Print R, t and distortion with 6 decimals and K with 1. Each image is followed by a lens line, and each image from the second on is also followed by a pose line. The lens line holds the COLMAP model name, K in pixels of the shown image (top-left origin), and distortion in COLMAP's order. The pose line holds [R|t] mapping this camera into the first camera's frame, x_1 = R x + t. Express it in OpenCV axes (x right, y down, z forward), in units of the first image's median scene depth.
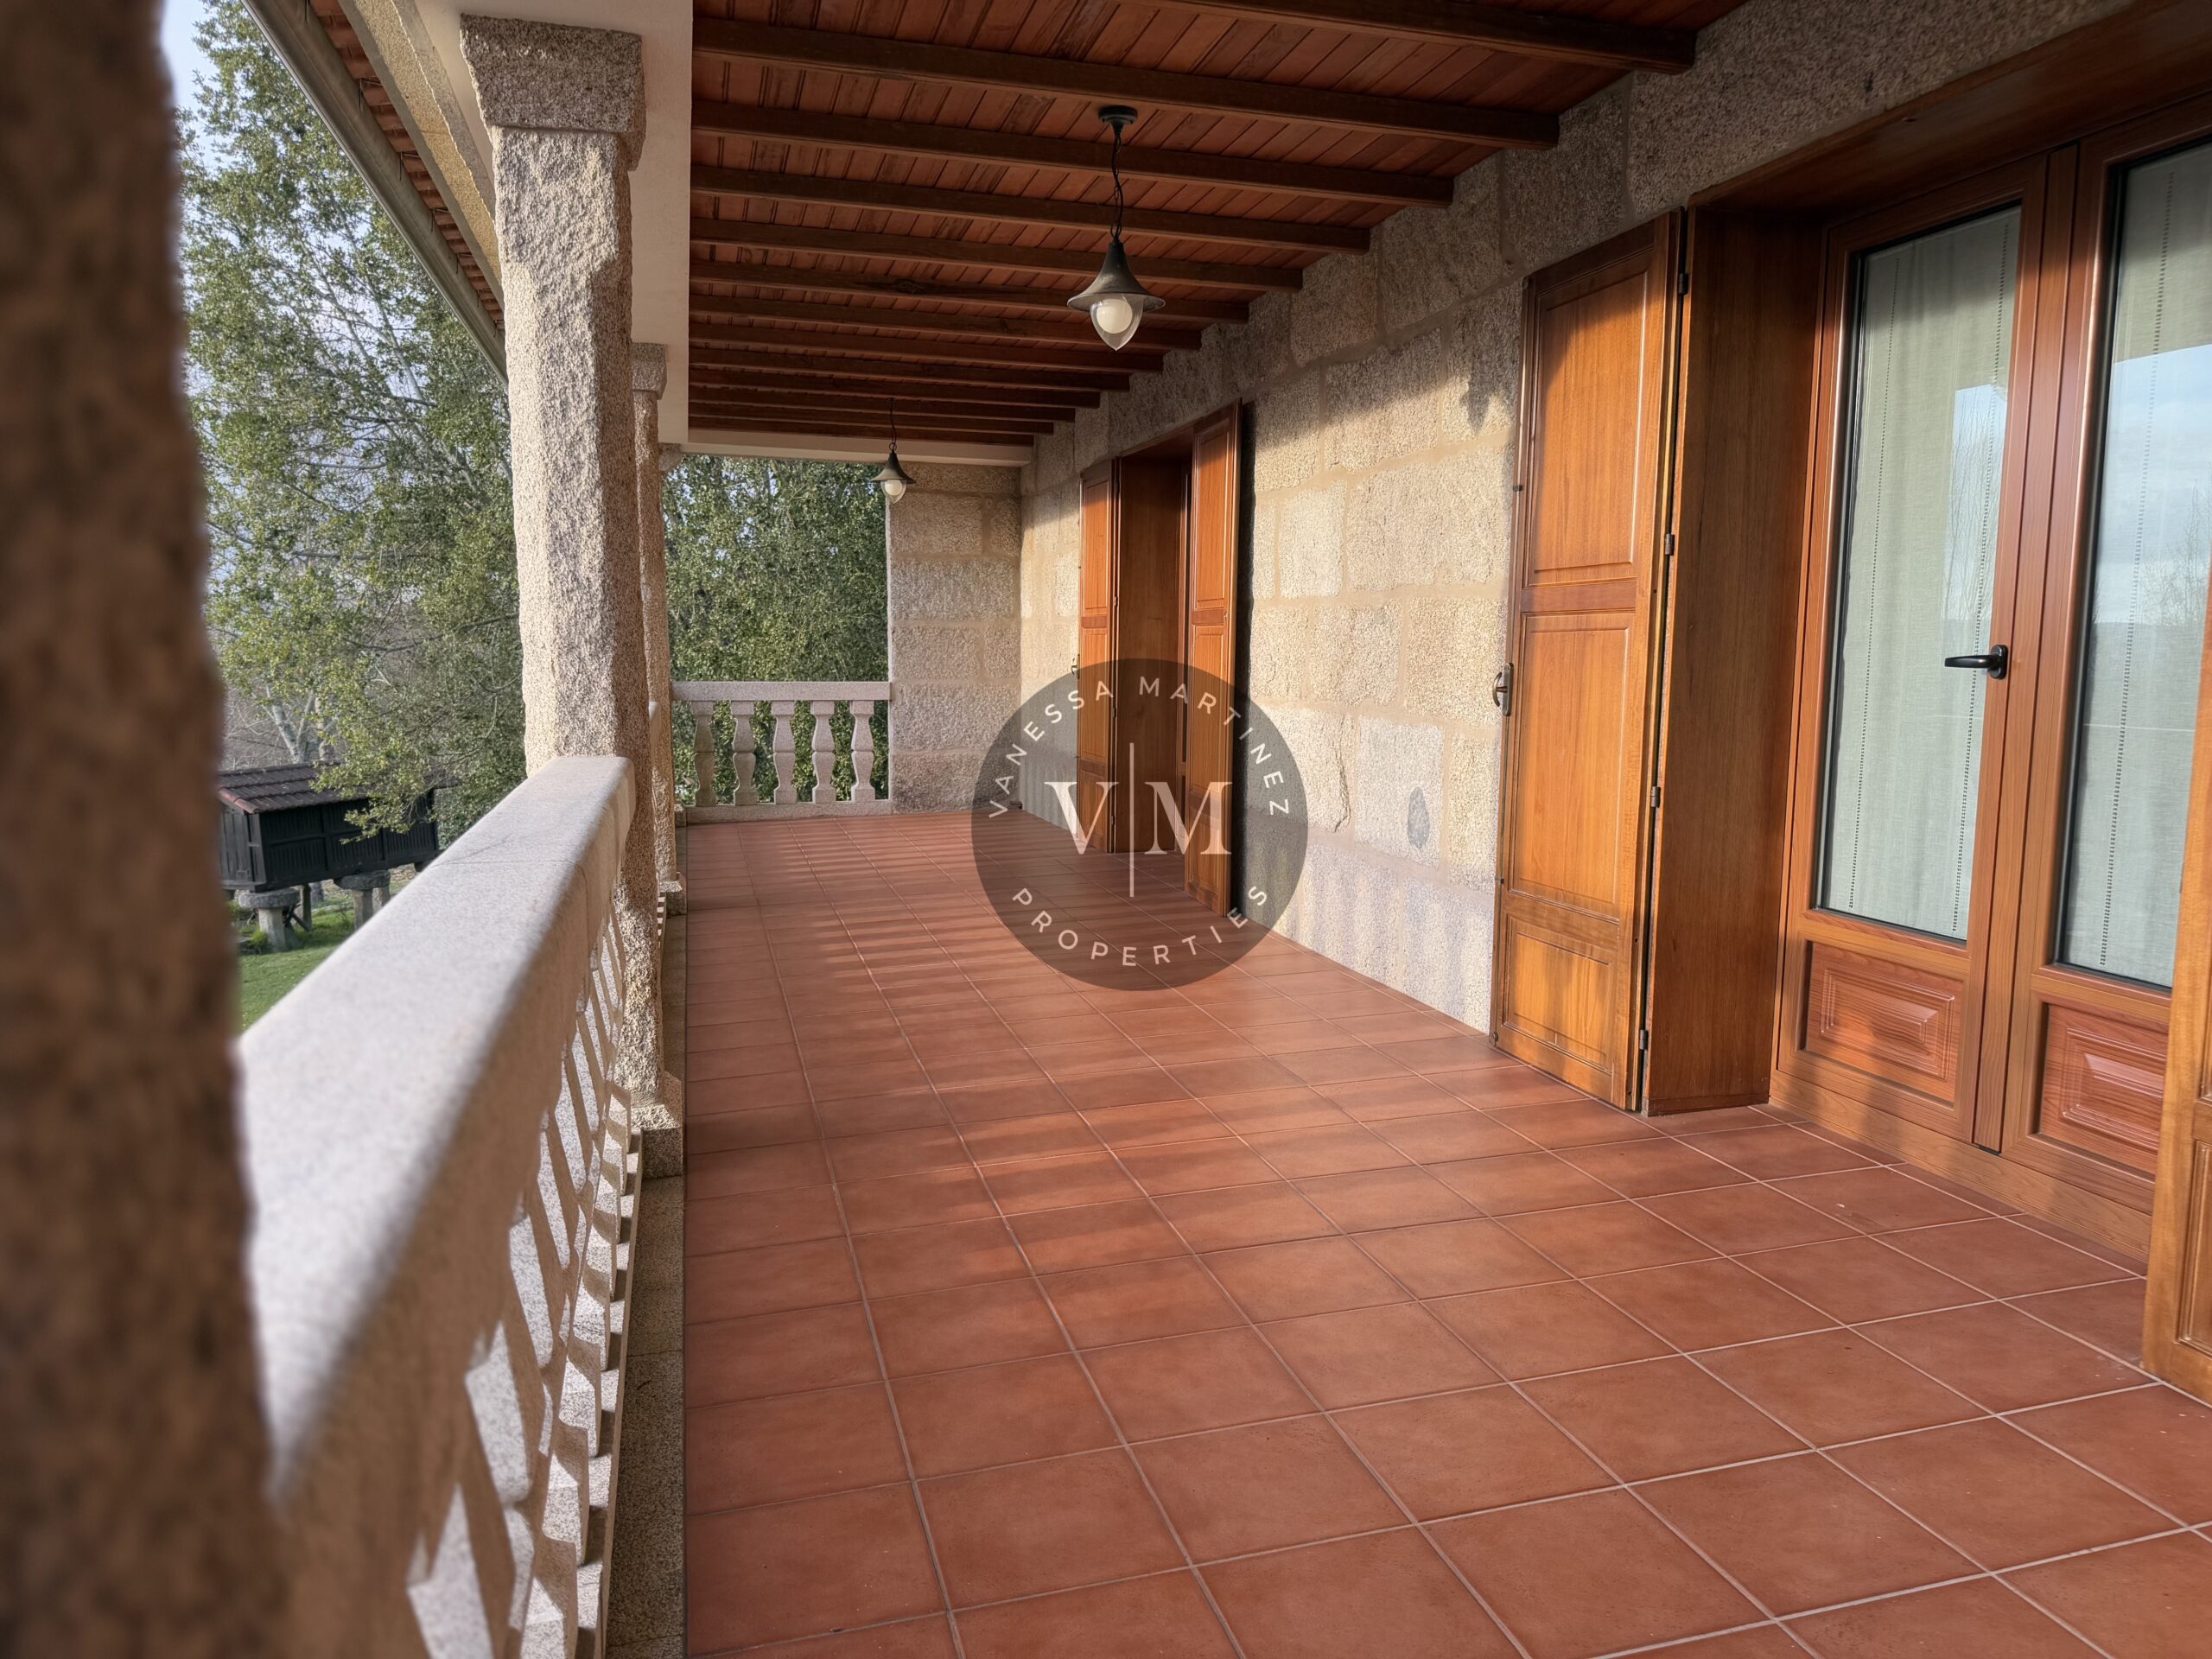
lens RADIAL K [[1528.8, 0, 1137.9], [0, 1528.8, 822.7], [0, 0, 1]] dist [0.057049, -0.108485]
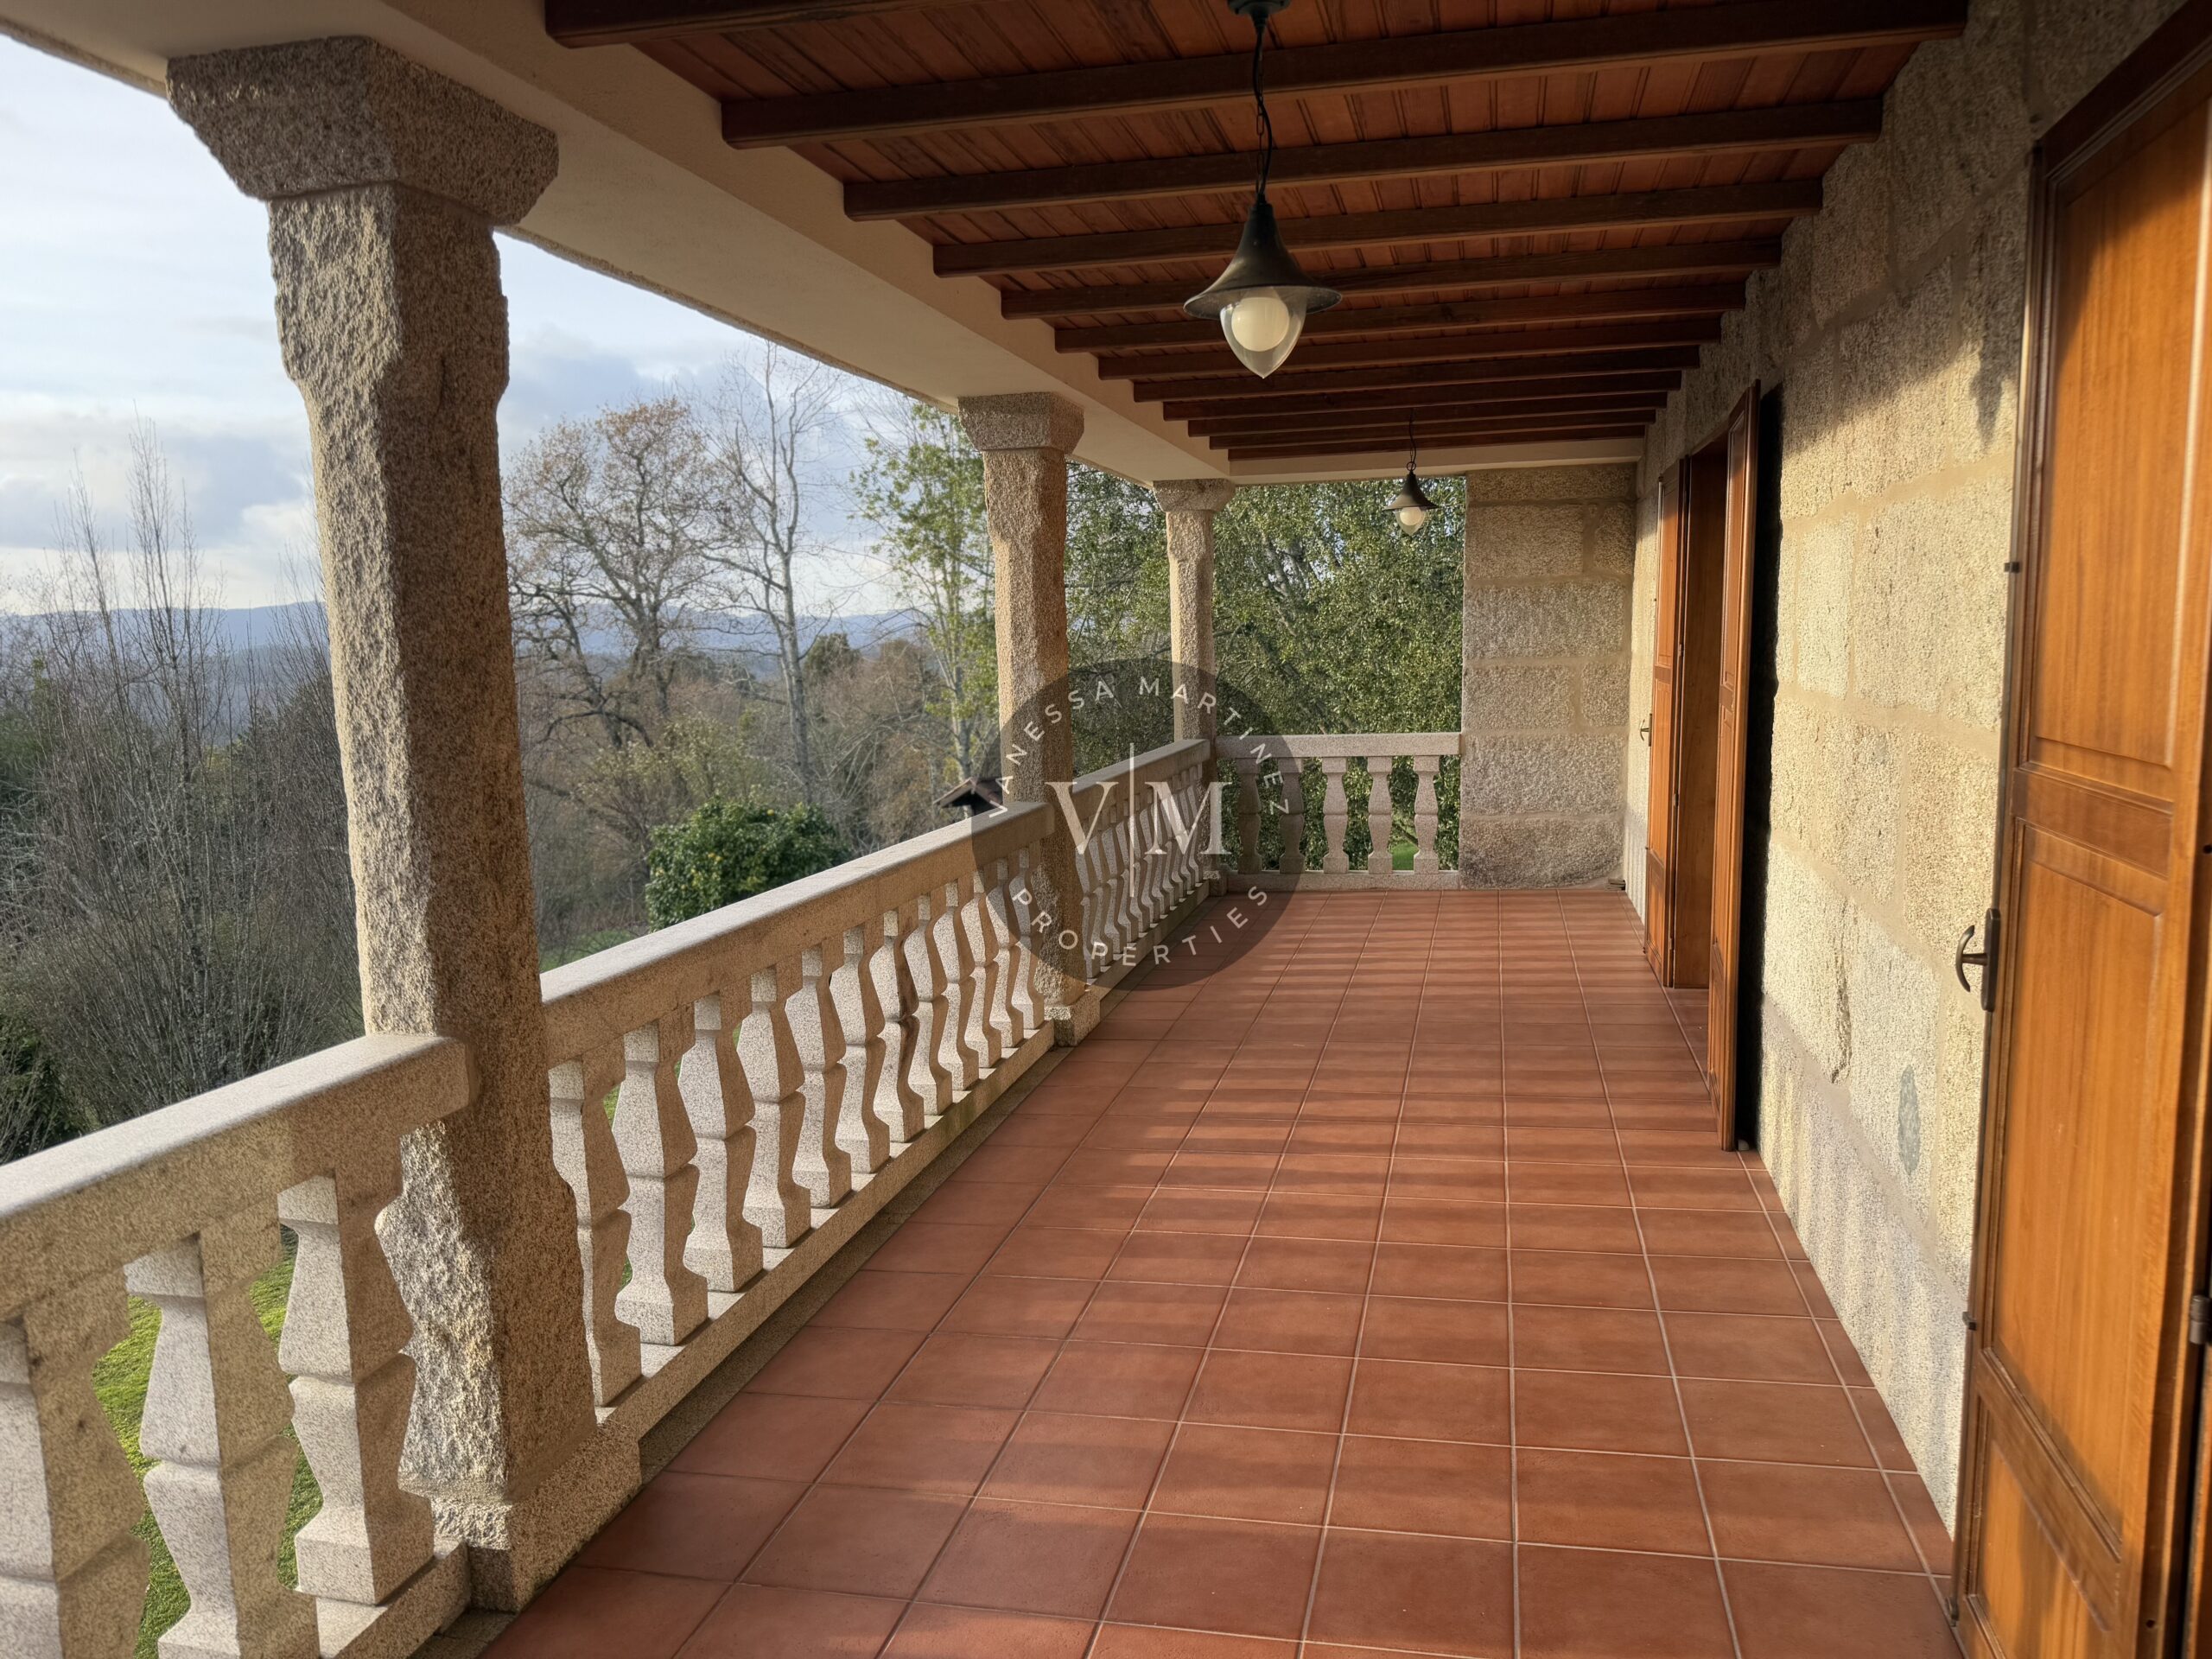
lens RADIAL K [[1566.8, 0, 1113.9], [0, 1566.8, 829.7], [0, 0, 1]] dist [-0.000736, -0.008254]
pose [[0.872579, 0.035533, -0.487179, 0.250211], [-0.029023, 0.999360, 0.020906, -0.138436], [0.487611, -0.004103, 0.873052, 0.422936]]
